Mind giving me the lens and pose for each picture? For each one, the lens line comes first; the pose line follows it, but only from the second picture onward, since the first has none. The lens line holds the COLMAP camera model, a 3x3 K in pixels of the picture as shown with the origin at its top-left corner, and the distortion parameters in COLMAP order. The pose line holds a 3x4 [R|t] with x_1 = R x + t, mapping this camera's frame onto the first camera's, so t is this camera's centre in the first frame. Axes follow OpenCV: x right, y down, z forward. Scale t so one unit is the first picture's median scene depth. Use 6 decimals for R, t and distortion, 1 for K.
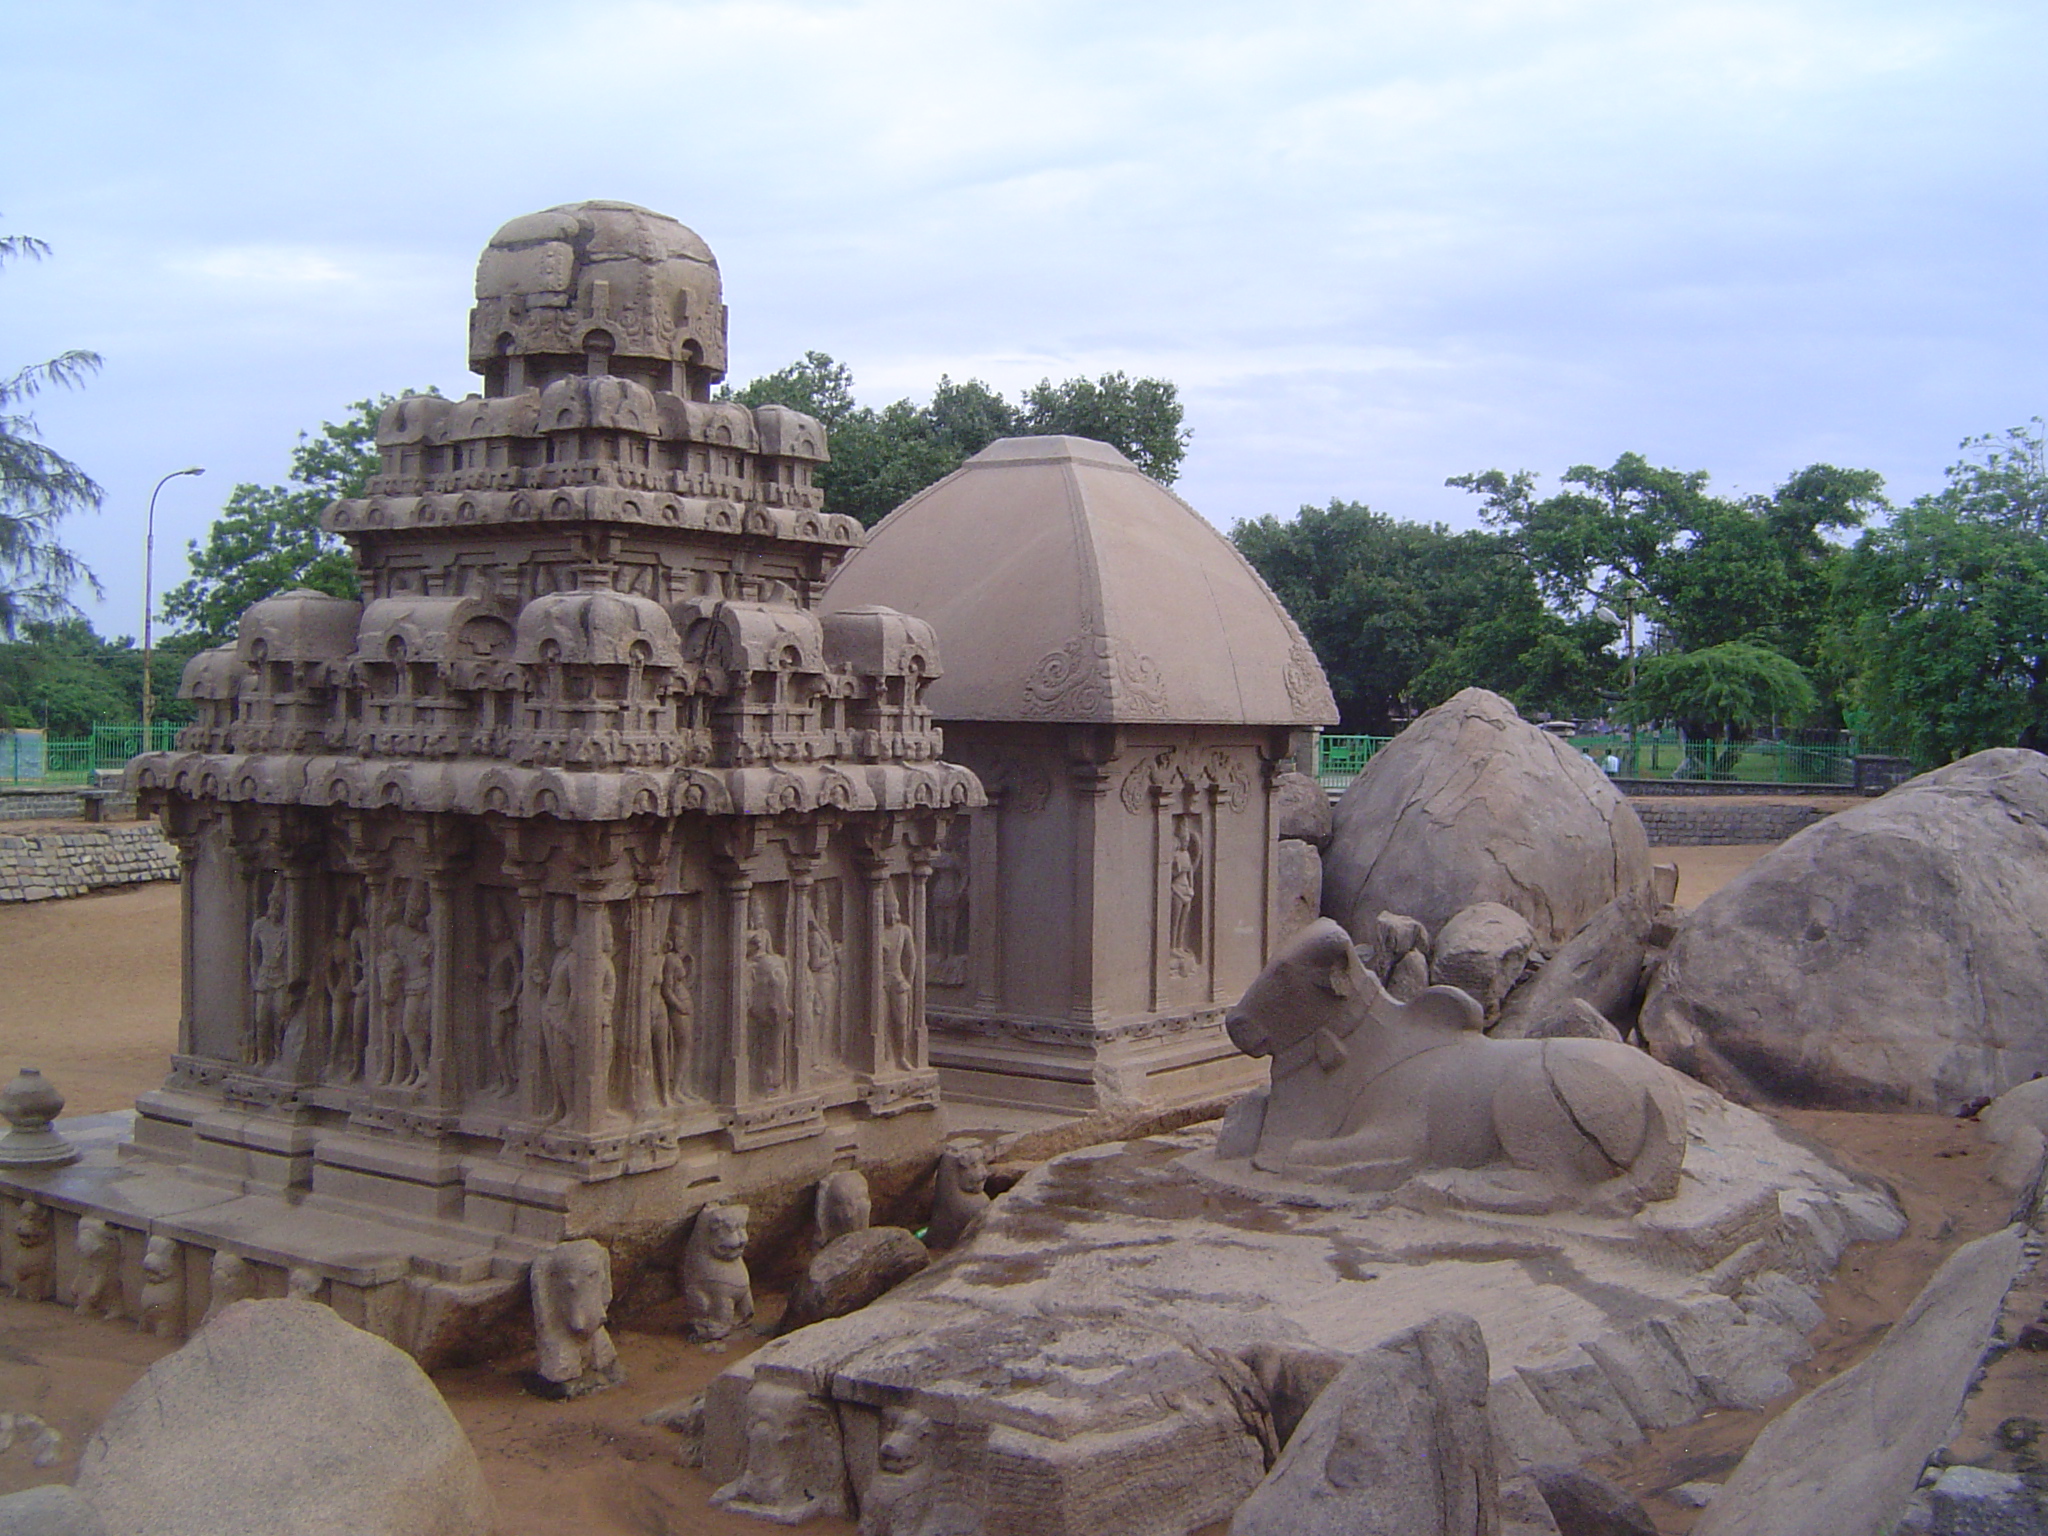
lens RADIAL K [[2326.0, 0, 1024.0], [0, 2326.0, 768.0], [0, 0, 1]] dist [-0.111048, -0.029611]
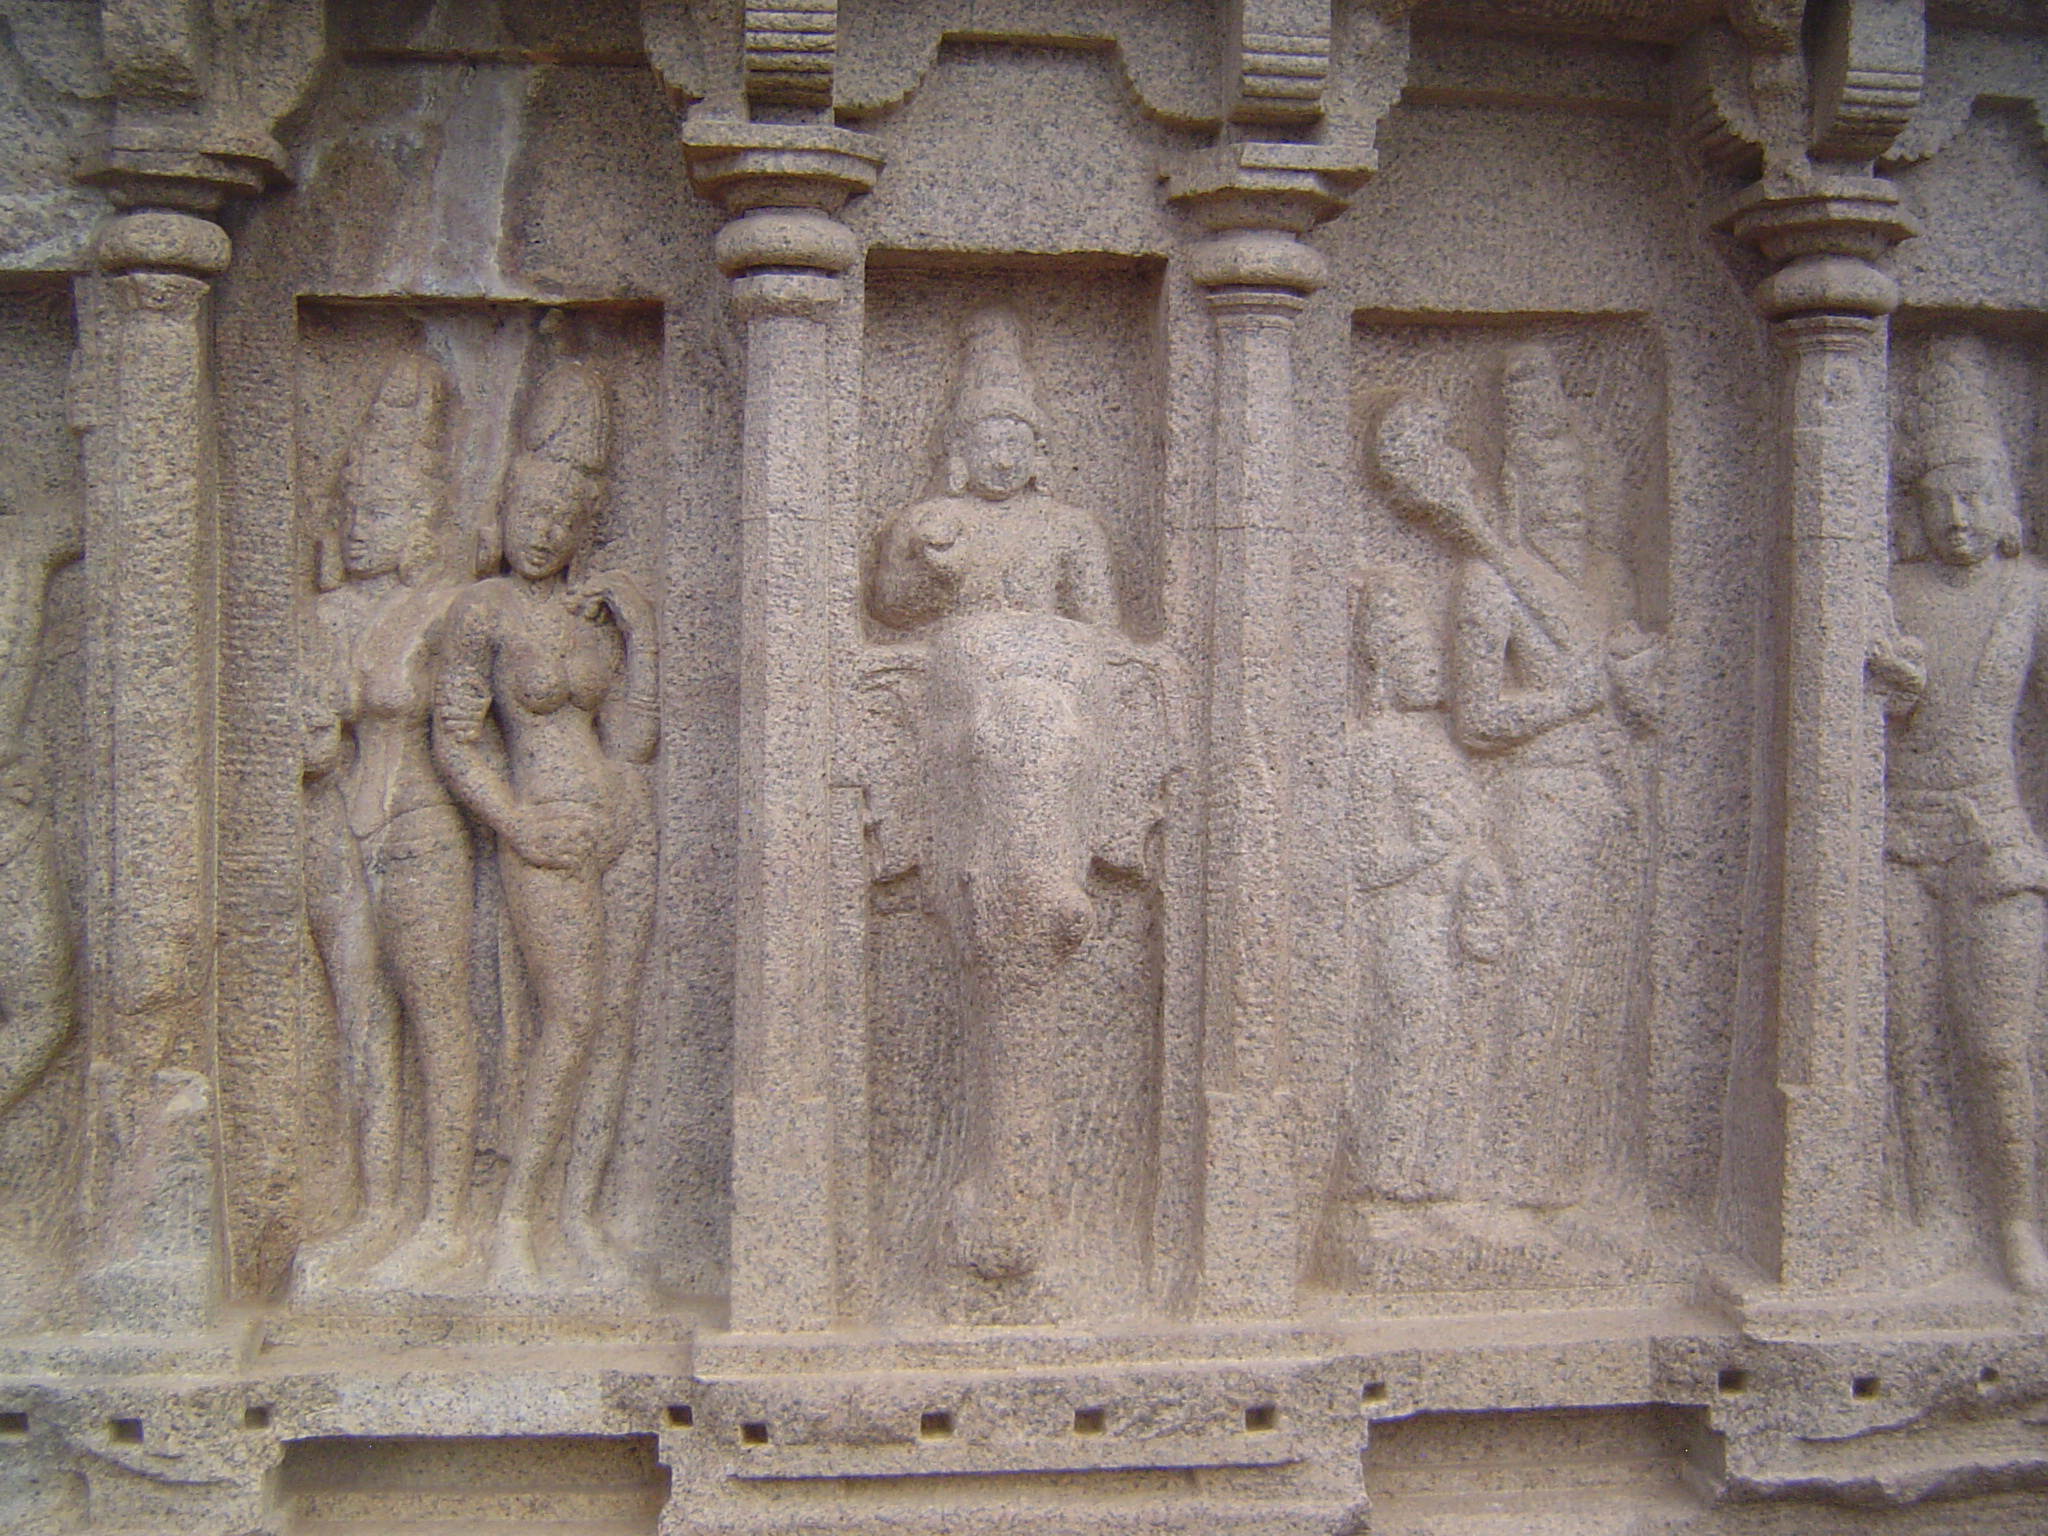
lens RADIAL K [[2326.0, 0, 1024.0], [0, 2326.0, 768.0], [0, 0, 1]] dist [-0.111048, -0.029611]
pose [[0.654071, 0.024337, -0.756041, 0.029500], [-0.020303, 0.999687, 0.014614, 0.061097], [0.756160, 0.005791, 0.654361, 0.585587]]
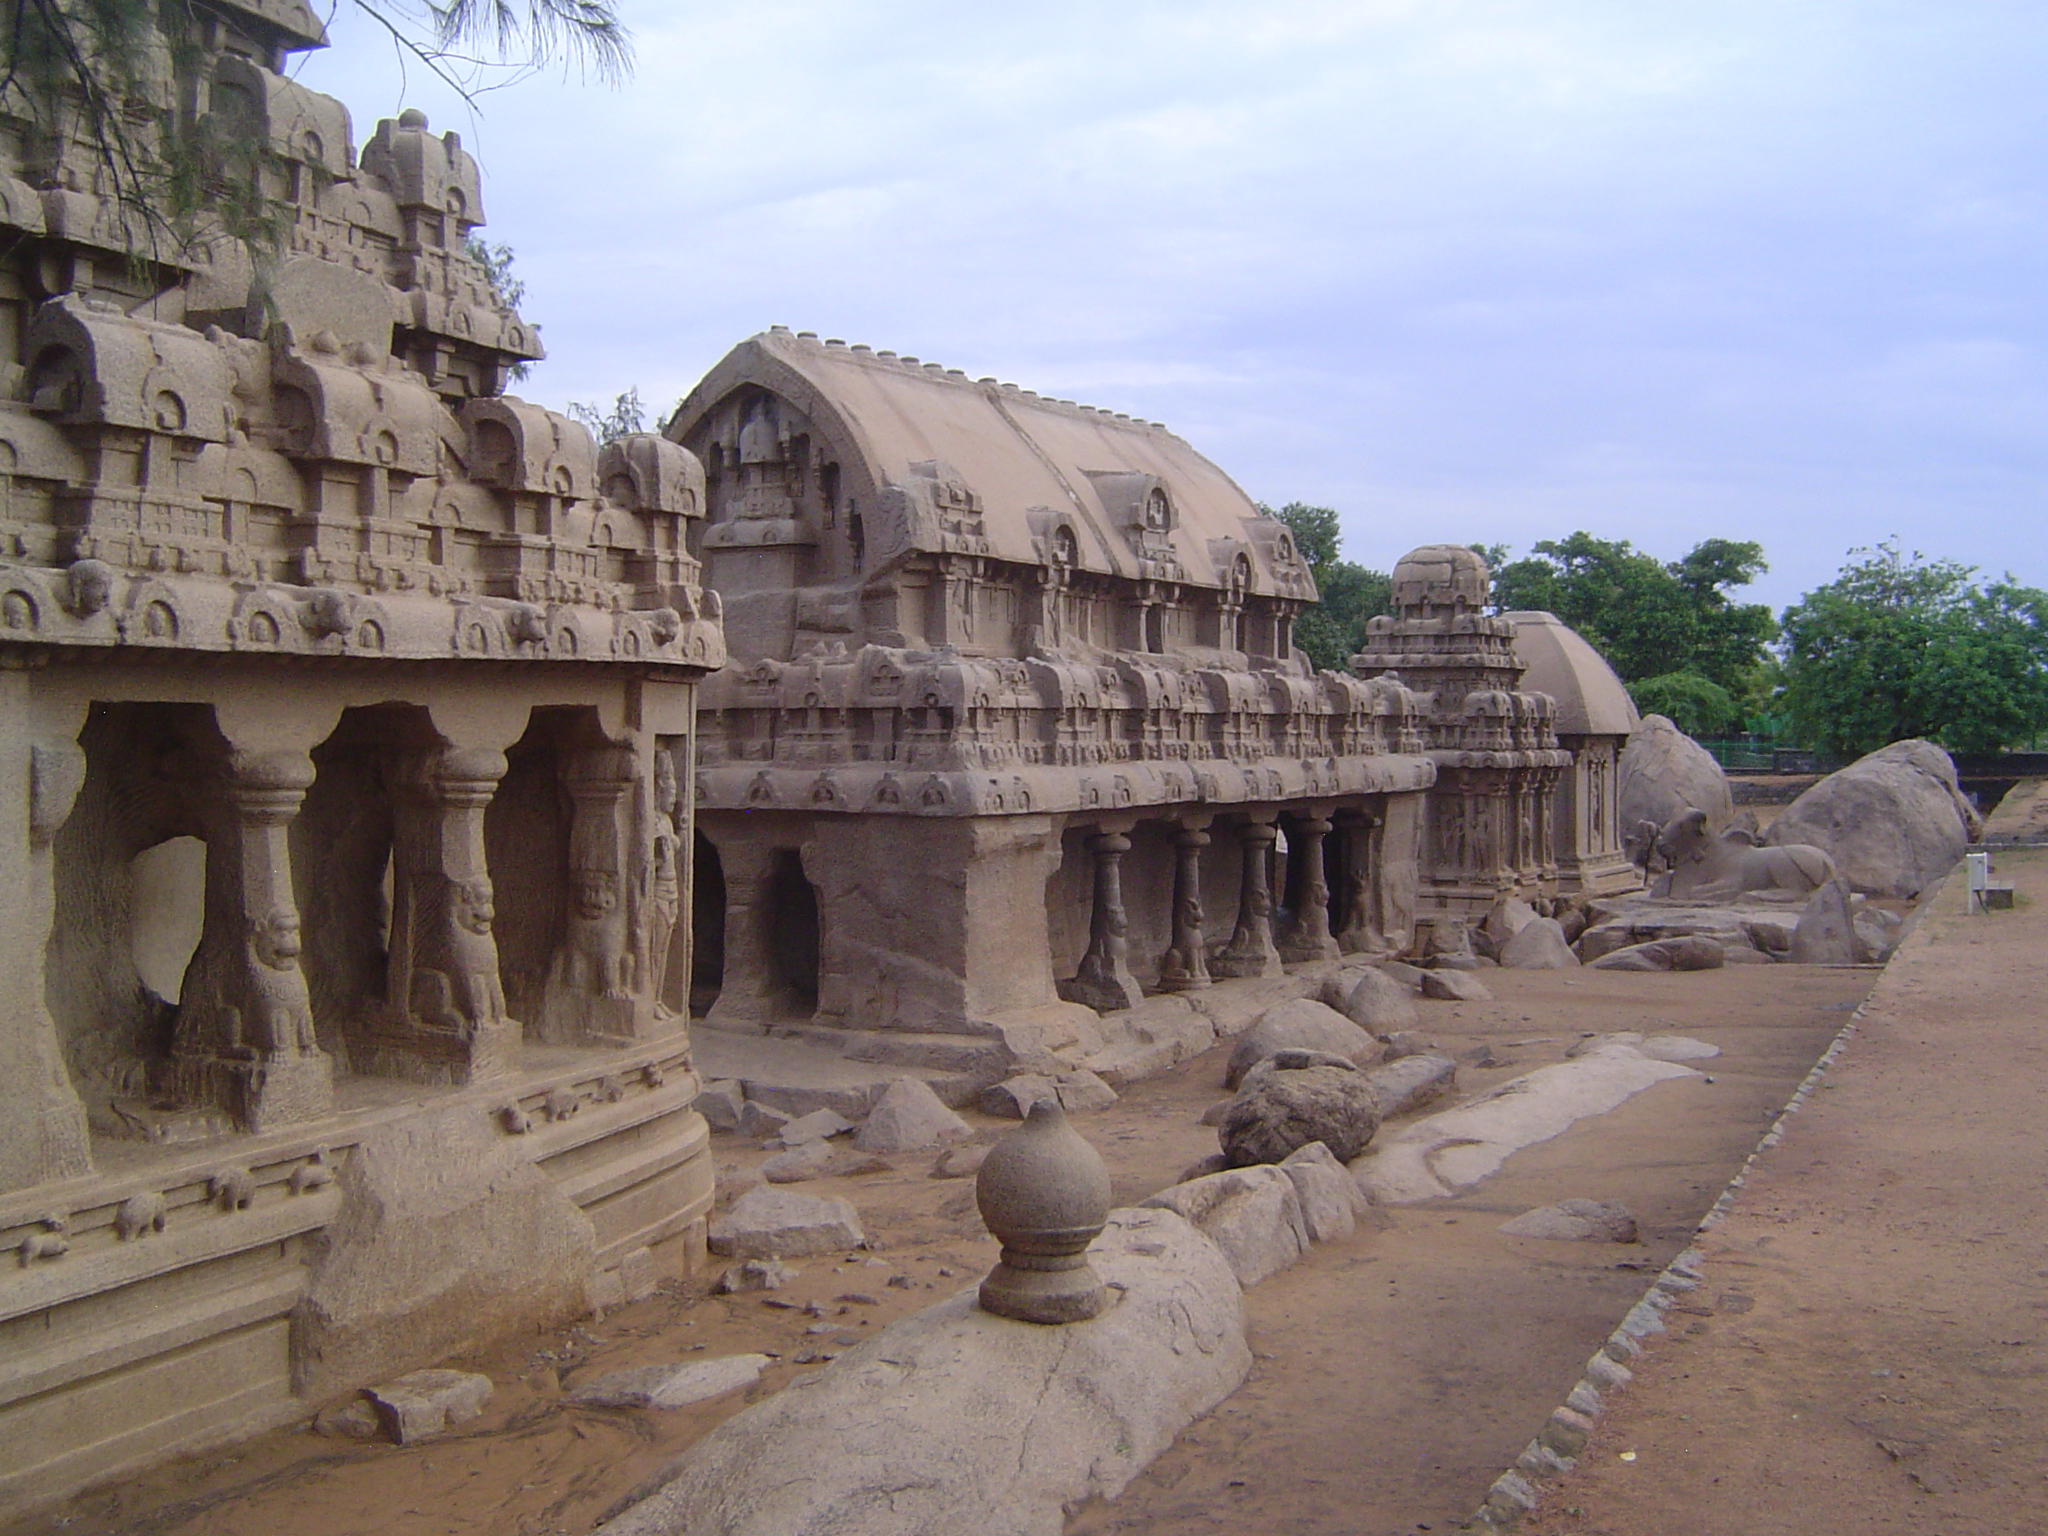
lens RADIAL K [[2326.0, 0, 1024.0], [0, 2326.0, 768.0], [0, 0, 1]] dist [-0.111048, -0.029611]
pose [[0.996385, -0.016305, 0.083374, -0.632881], [0.016803, 0.999845, -0.005275, 0.016567], [-0.083275, 0.006657, 0.996504, -1.163440]]
